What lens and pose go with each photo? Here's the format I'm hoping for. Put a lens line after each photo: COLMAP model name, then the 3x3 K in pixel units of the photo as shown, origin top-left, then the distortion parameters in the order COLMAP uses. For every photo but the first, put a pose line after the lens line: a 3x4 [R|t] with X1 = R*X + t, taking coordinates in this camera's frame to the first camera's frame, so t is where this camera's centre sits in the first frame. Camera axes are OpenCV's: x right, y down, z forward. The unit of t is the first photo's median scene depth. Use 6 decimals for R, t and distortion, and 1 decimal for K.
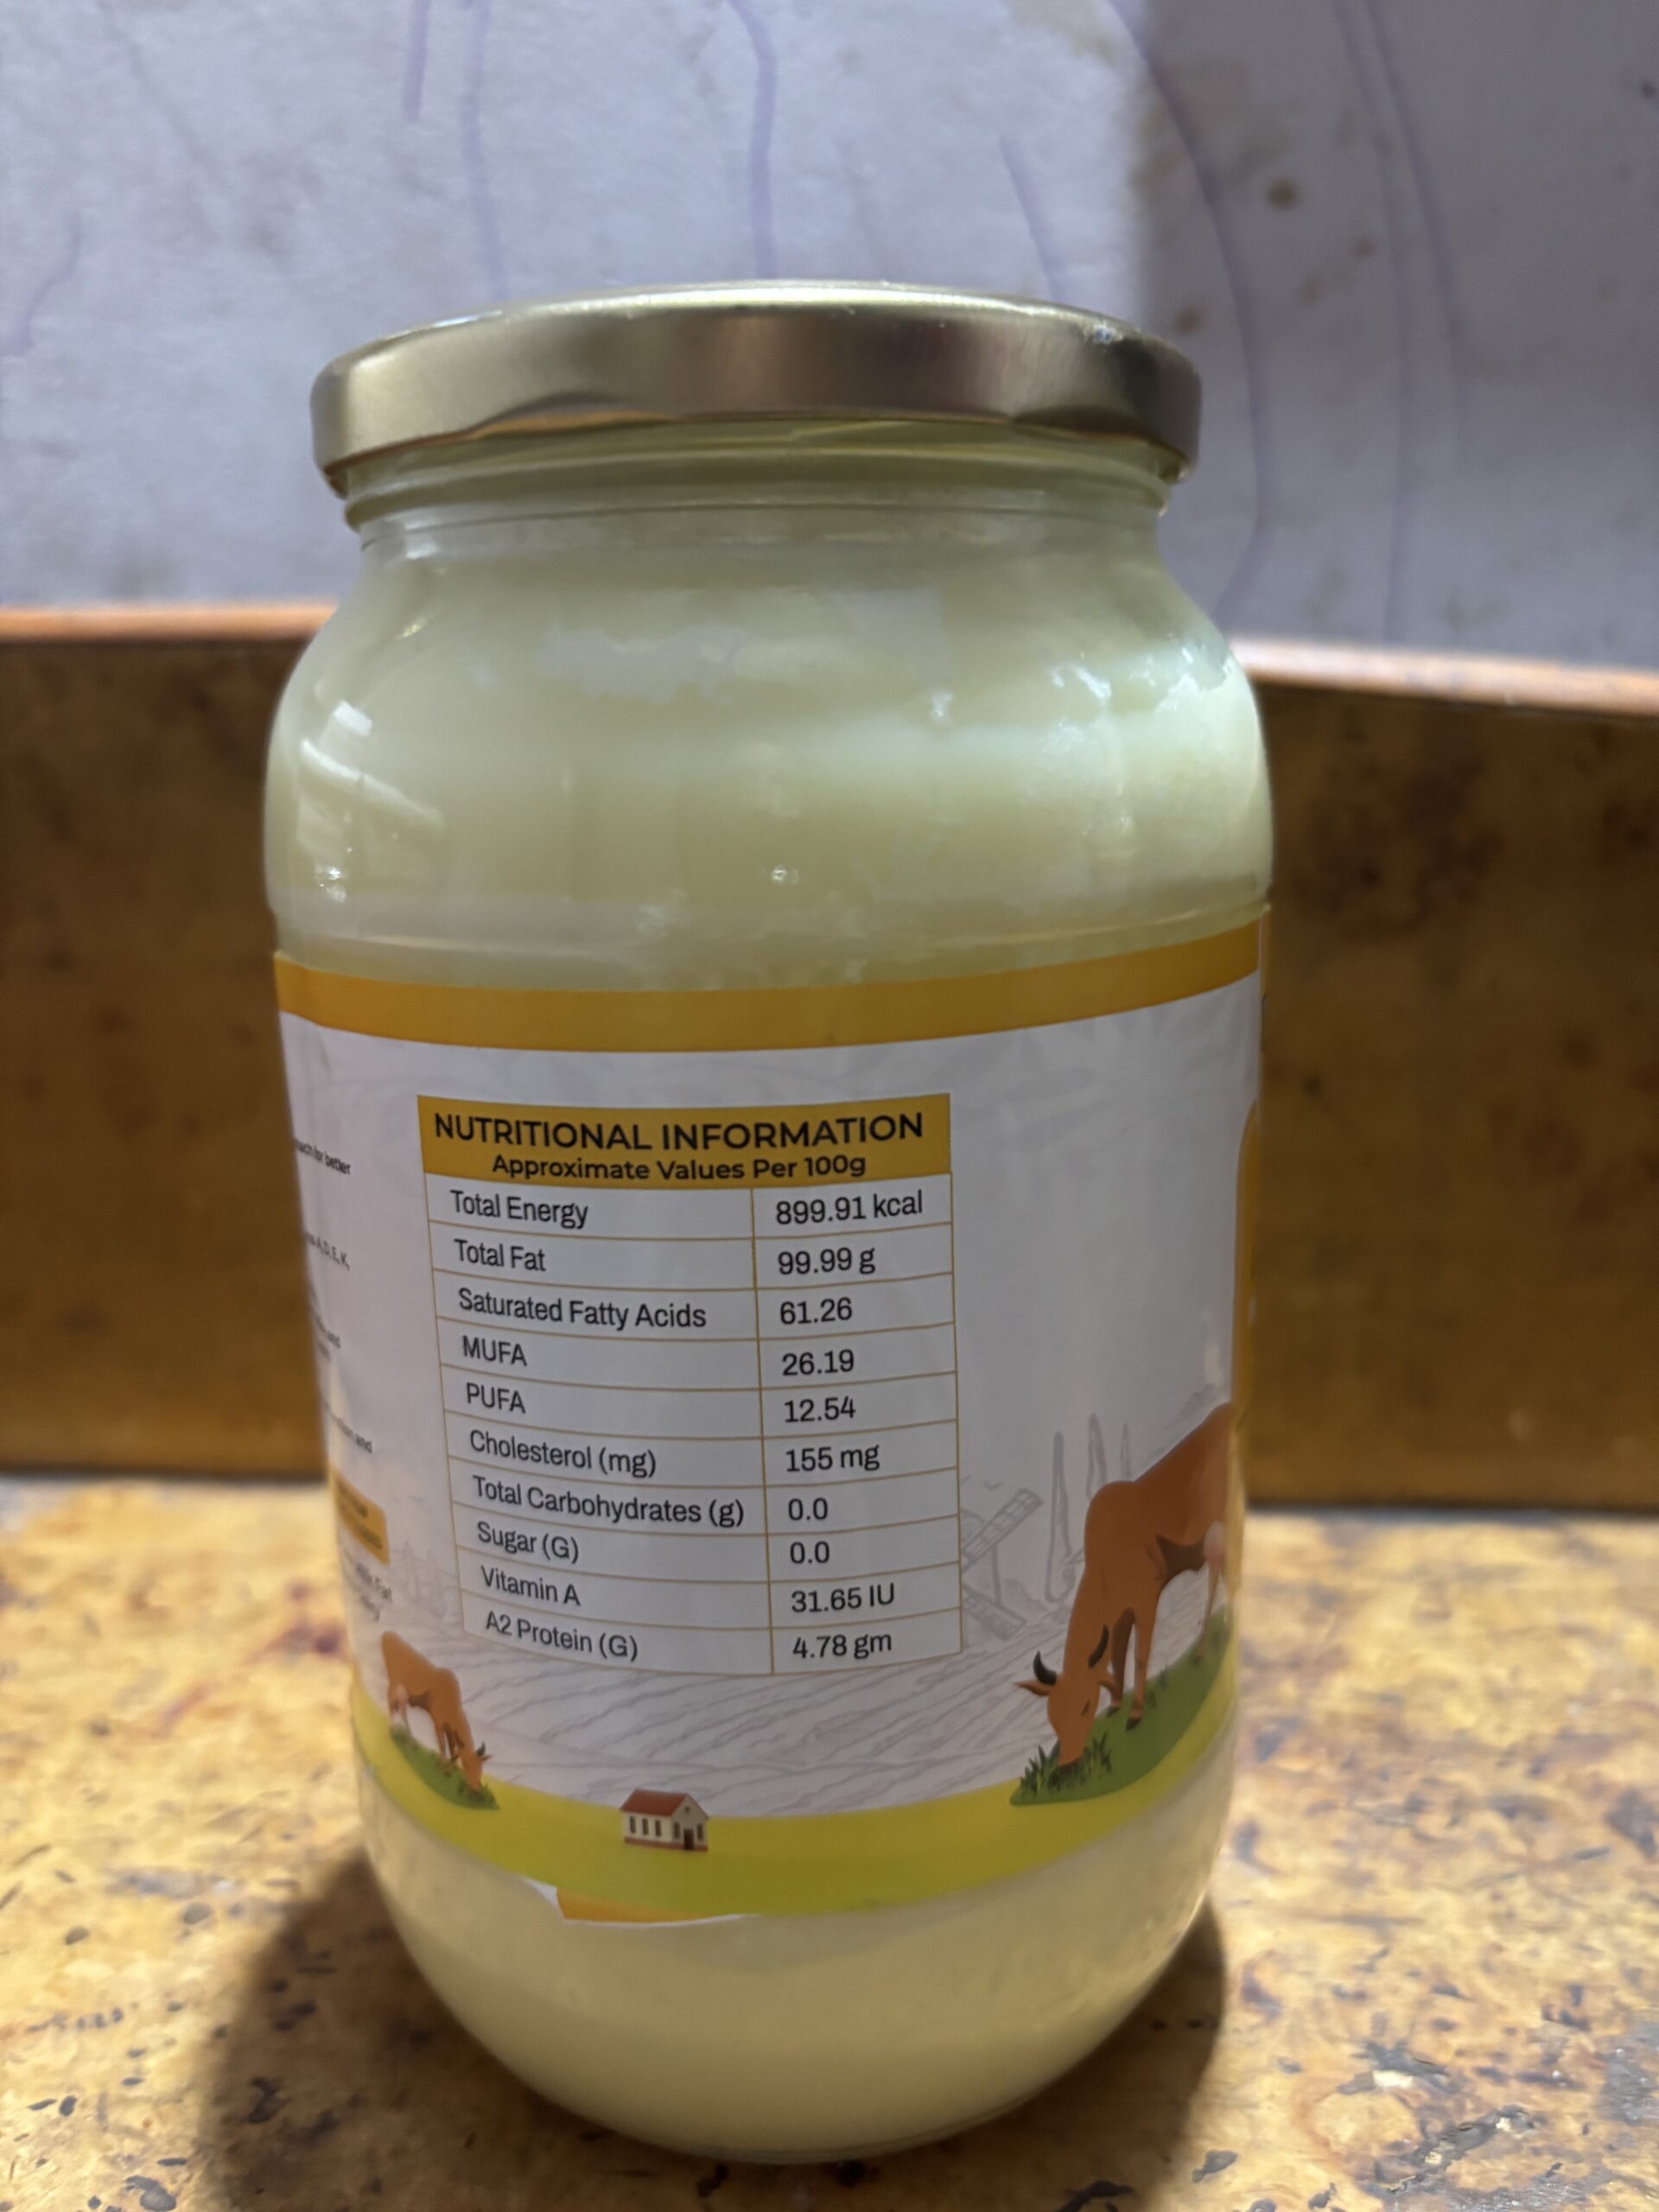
lens RADIAL K [[1665.7, 0, 822.7], [0, 1665.7, 1123.8], [0, 0, 1]] dist [0.050217, -0.108204]
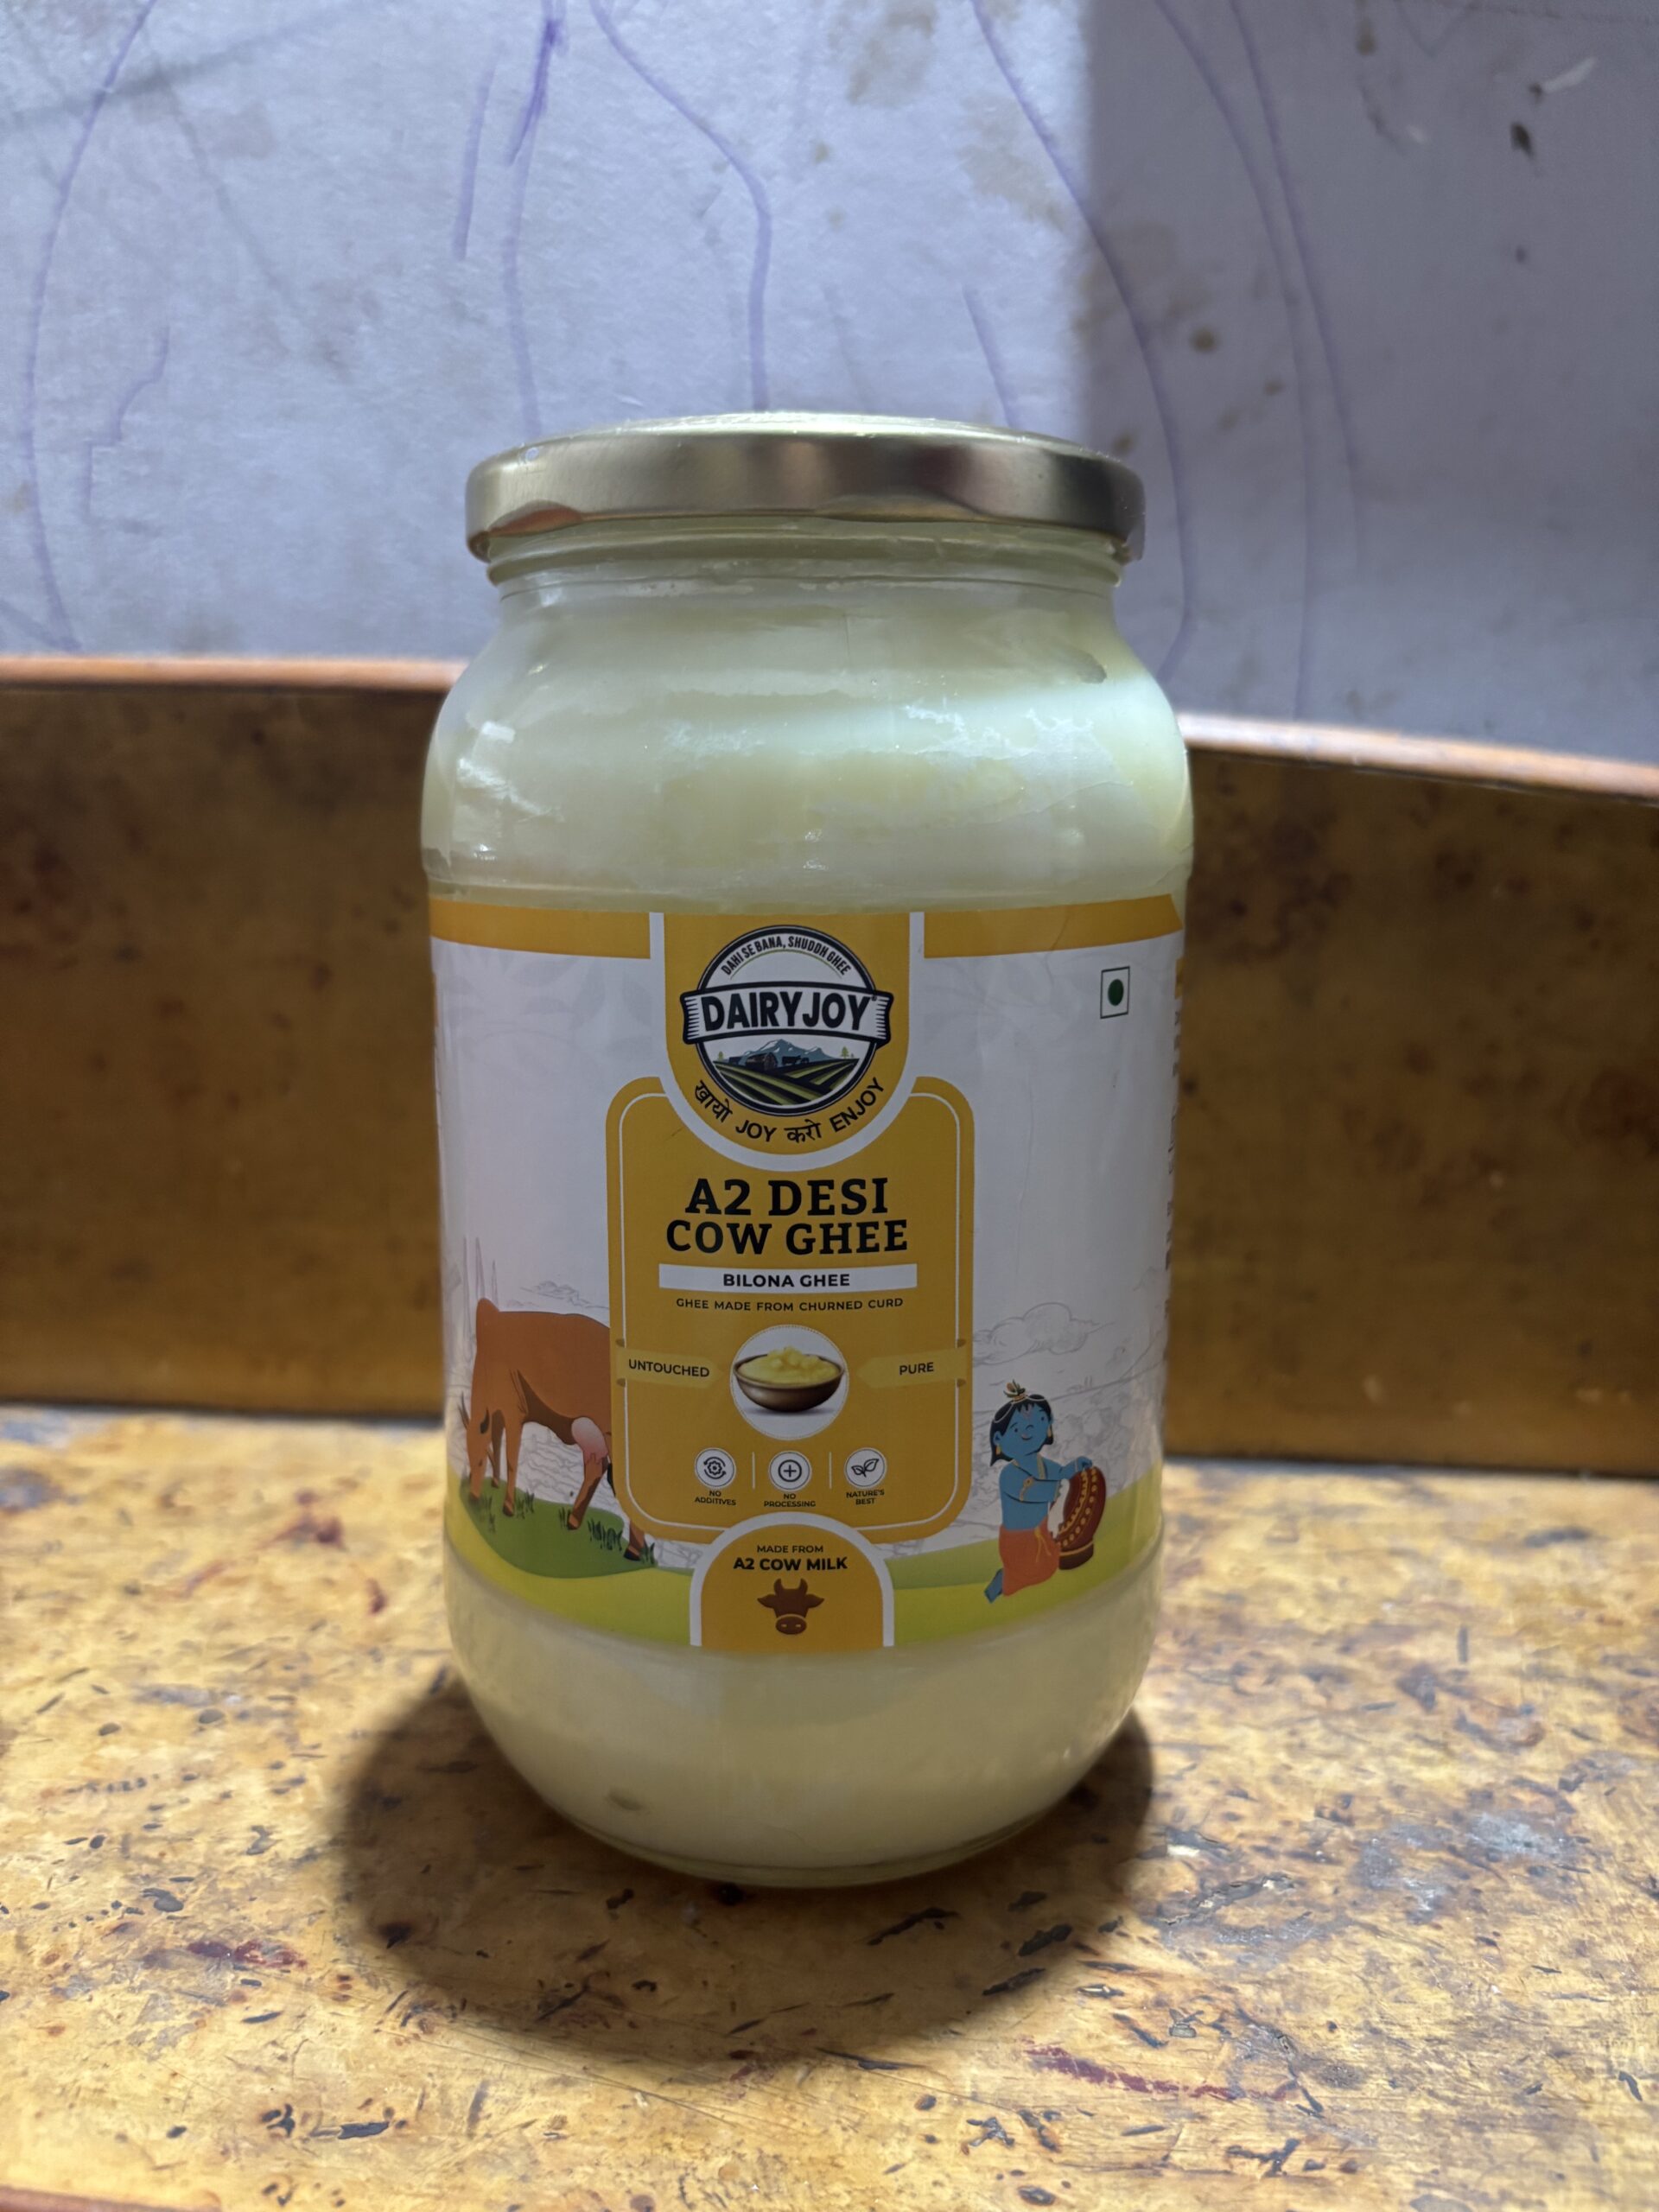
lens RADIAL K [[1655.1, 0, 829.5], [0, 1655.1, 1106.0], [0, 0, 1]] dist [-0.009757, -0.012147]
pose [[0.999596, 0.027820, -0.005881, 0.063166], [-0.028125, 0.997767, -0.060582, 0.091891], [0.004182, 0.060722, 0.998146, -0.201093]]
